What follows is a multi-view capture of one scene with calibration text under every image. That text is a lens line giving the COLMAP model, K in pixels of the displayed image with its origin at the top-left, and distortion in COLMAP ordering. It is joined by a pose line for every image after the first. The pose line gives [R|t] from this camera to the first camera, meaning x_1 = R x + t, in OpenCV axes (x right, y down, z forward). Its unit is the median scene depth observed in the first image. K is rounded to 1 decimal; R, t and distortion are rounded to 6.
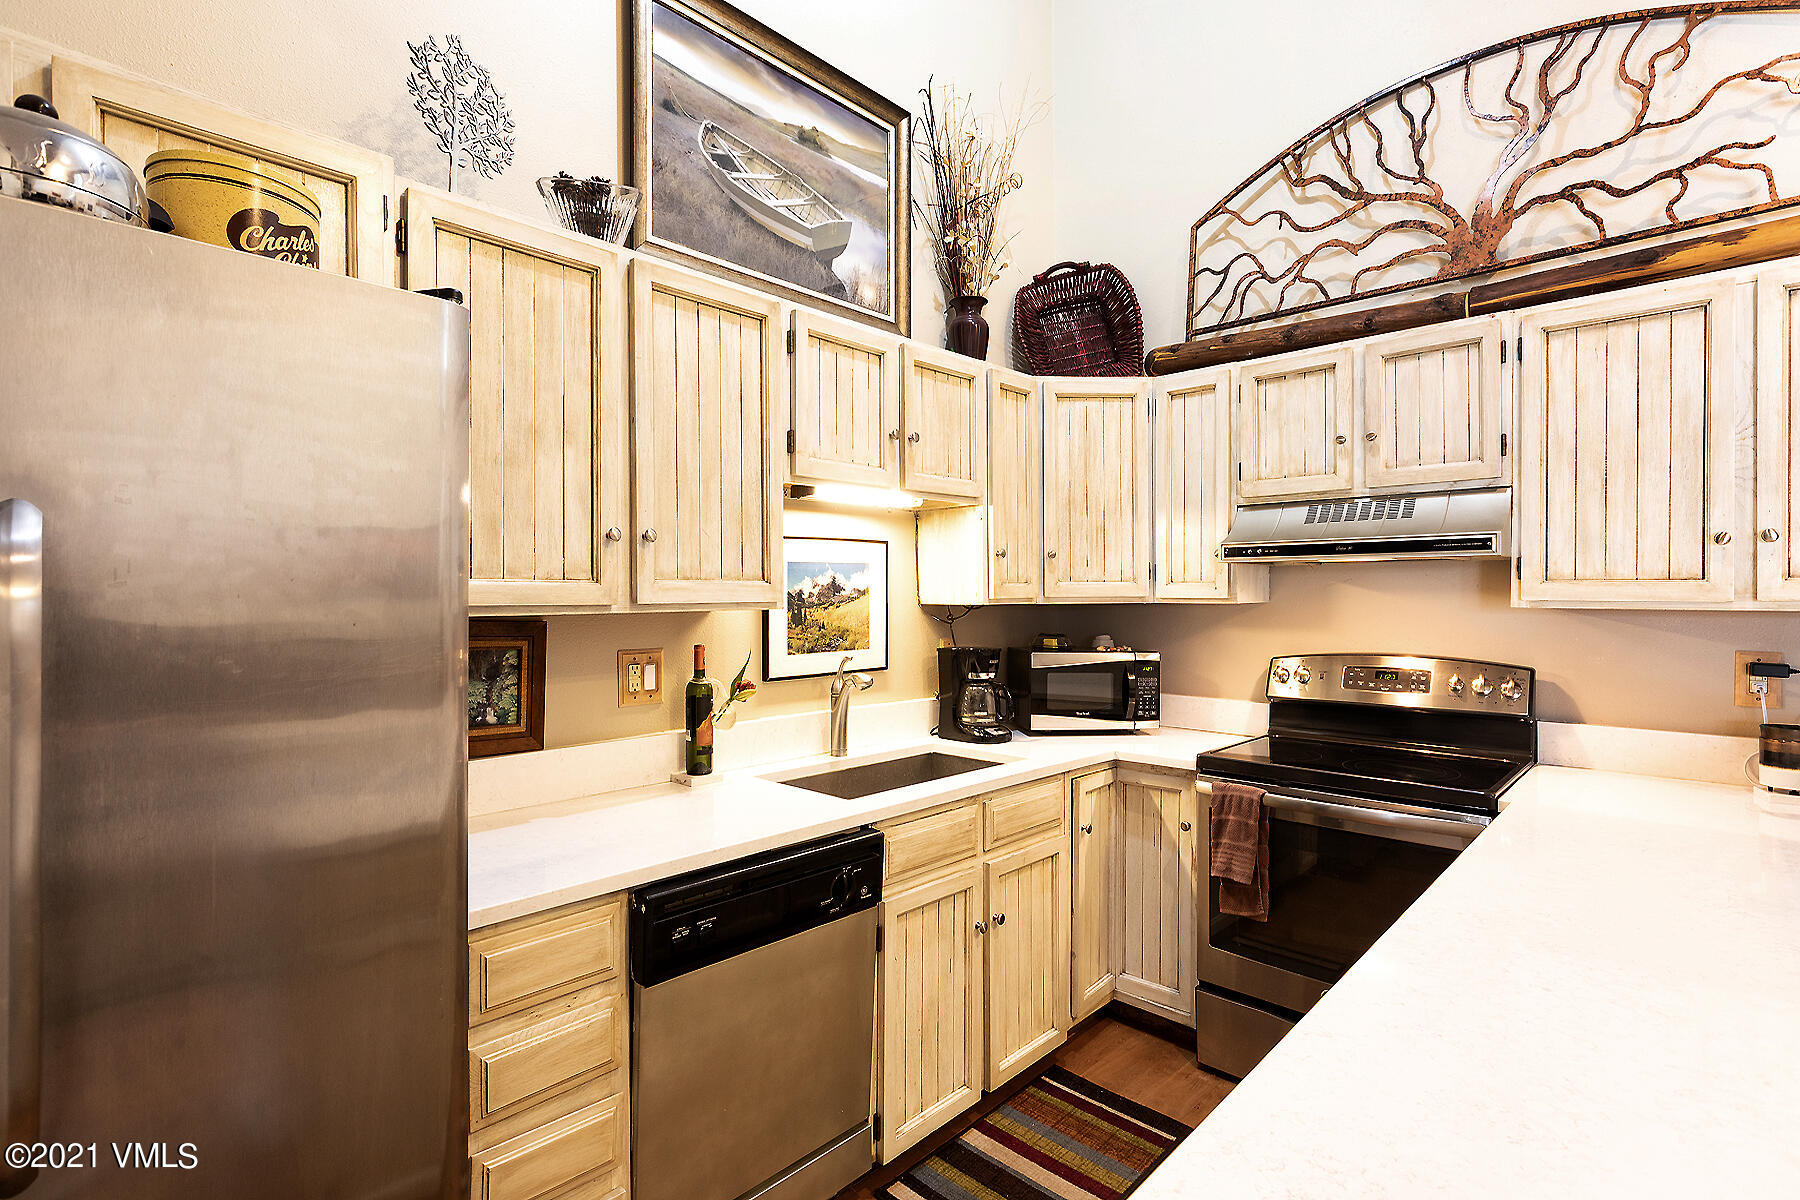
lens RADIAL K [[843.3, 0, 939.3], [0, 843.3, 597.9], [0, 0, 1]] dist [-0.001124, -0.000571]
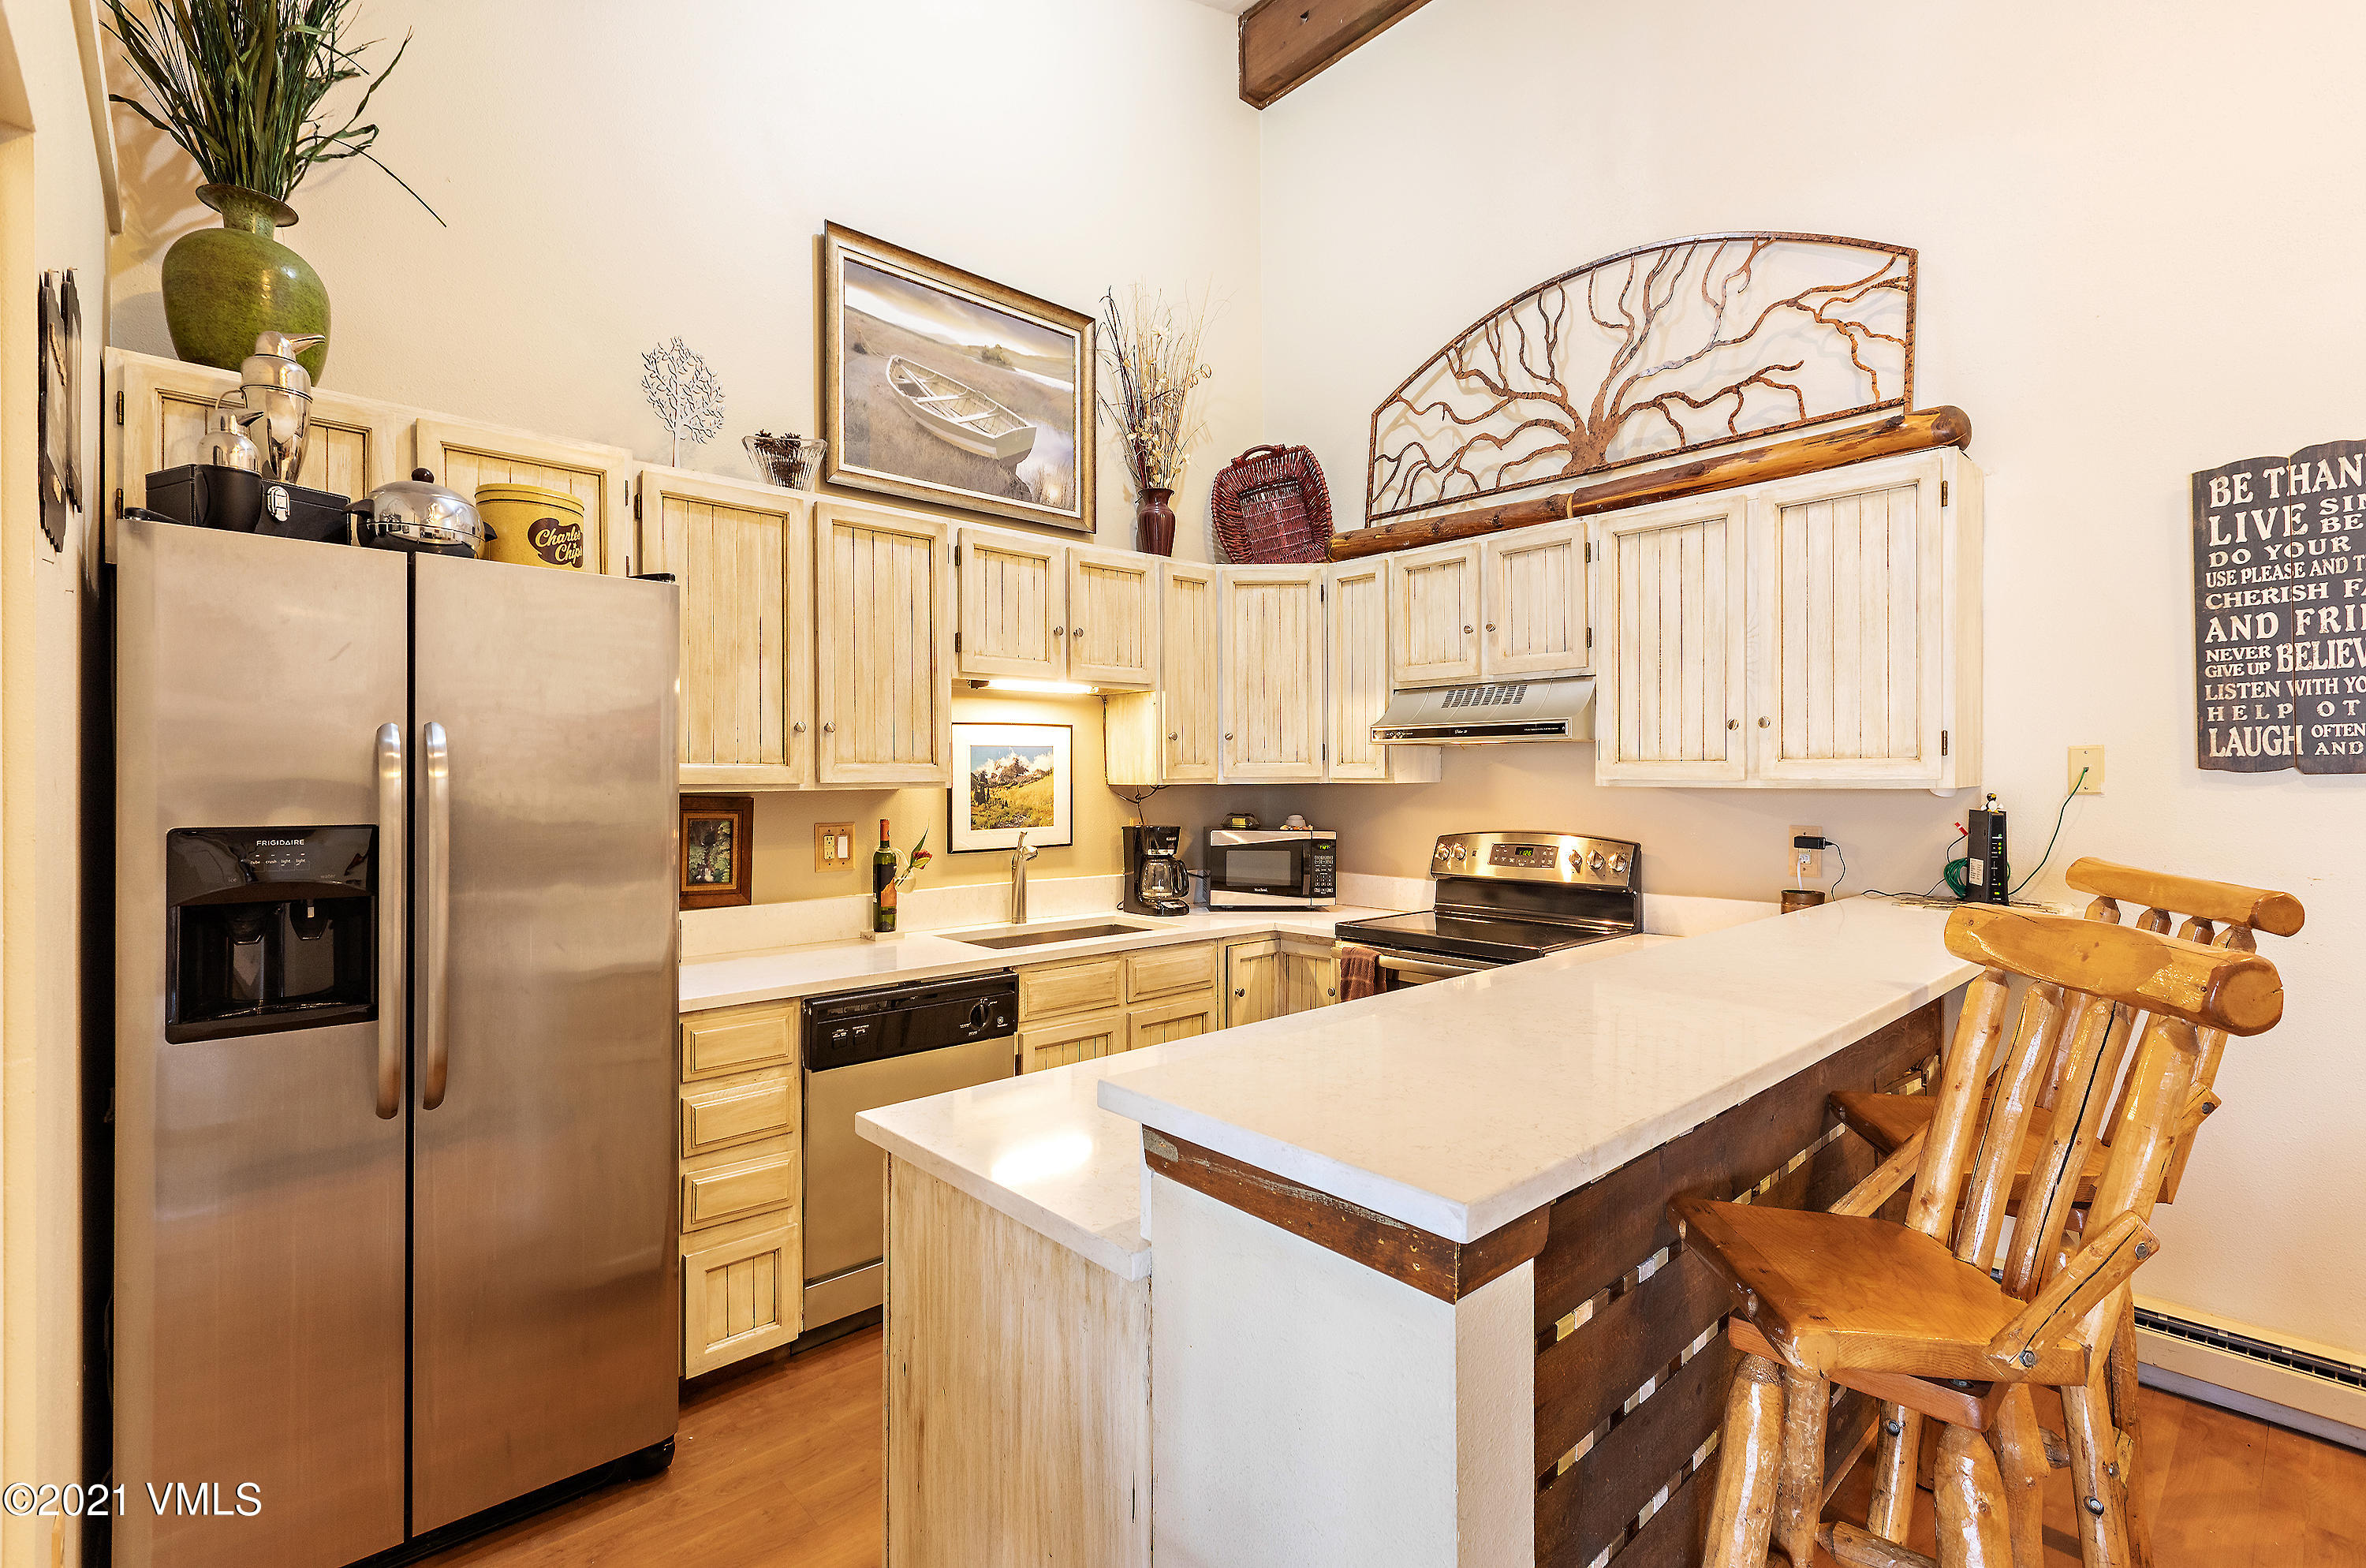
lens RADIAL K [[1076.7, 0, 1182.1], [0, 1076.7, 779.2], [0, 0, 1]] dist [0.005413, 0.000032]
pose [[0.994512, -0.000880, -0.104621, 0.274840], [0.000839, 1.000000, -0.000440, 0.002321], [0.104621, 0.000349, 0.994512, -0.421036]]
